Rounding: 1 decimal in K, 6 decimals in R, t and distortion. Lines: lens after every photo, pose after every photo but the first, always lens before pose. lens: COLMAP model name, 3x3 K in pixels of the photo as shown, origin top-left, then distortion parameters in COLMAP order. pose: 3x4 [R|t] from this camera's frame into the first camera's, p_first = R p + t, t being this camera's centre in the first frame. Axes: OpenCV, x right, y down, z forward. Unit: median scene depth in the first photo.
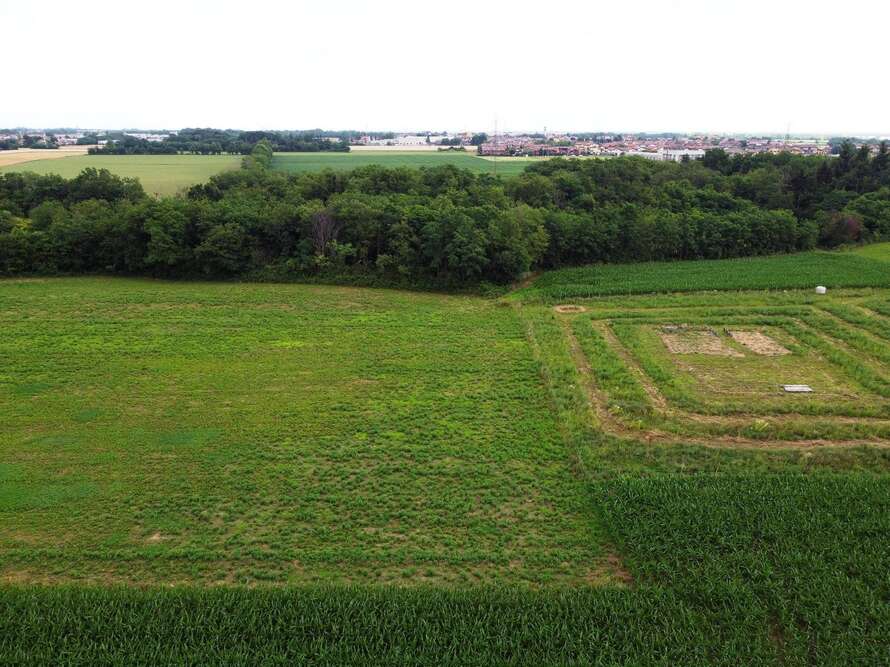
lens RADIAL K [[673.5, 0, 440.1], [0, 673.5, 334.3], [0, 0, 1]] dist [0.004729, -0.005444]
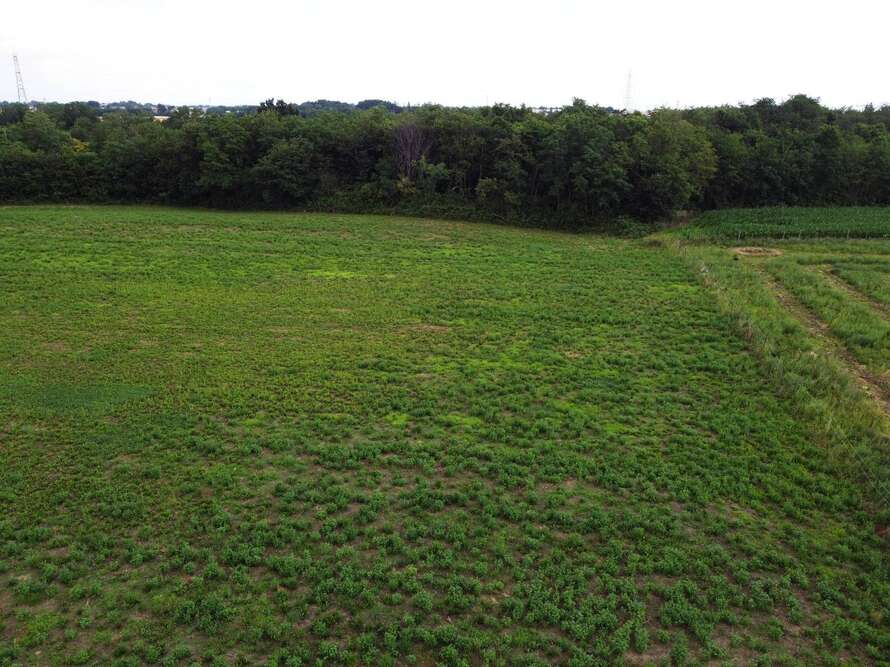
lens RADIAL K [[674.2, 0, 441.7], [0, 674.2, 333.2], [0, 0, 1]] dist [0.001876, -0.007383]
pose [[0.985635, 0.056550, -0.159143, -0.005957], [-0.052586, 0.998195, 0.029019, 0.061457], [0.160497, -0.020233, 0.986829, 0.440751]]
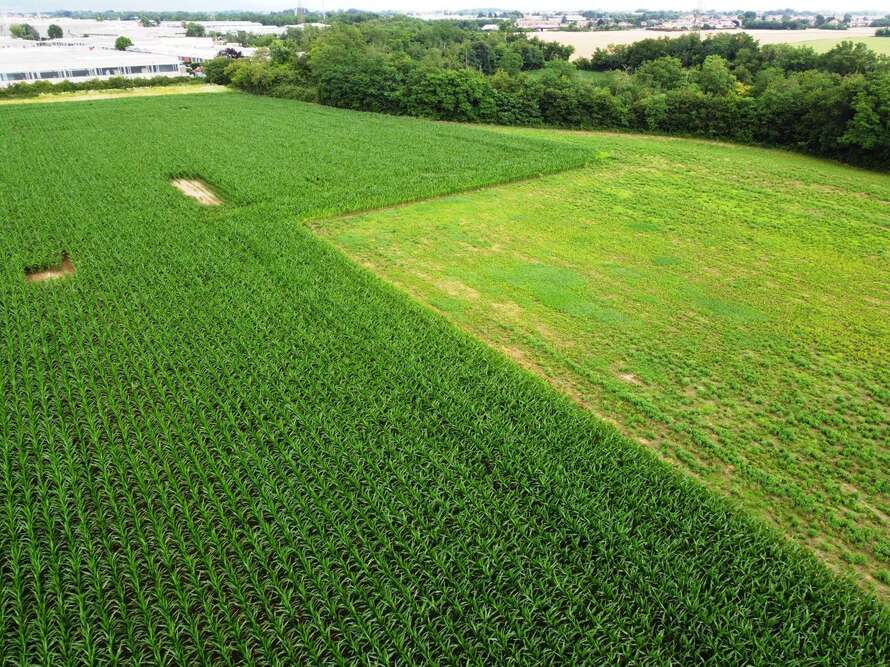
lens RADIAL K [[675.1, 0, 442.0], [0, 675.1, 332.9], [0, 0, 1]] dist [-0.002353, -0.003197]
pose [[0.529195, 0.360660, -0.768035, 0.111907], [-0.242794, 0.931684, 0.270216, 0.026556], [0.813021, 0.043477, 0.580608, 0.133608]]
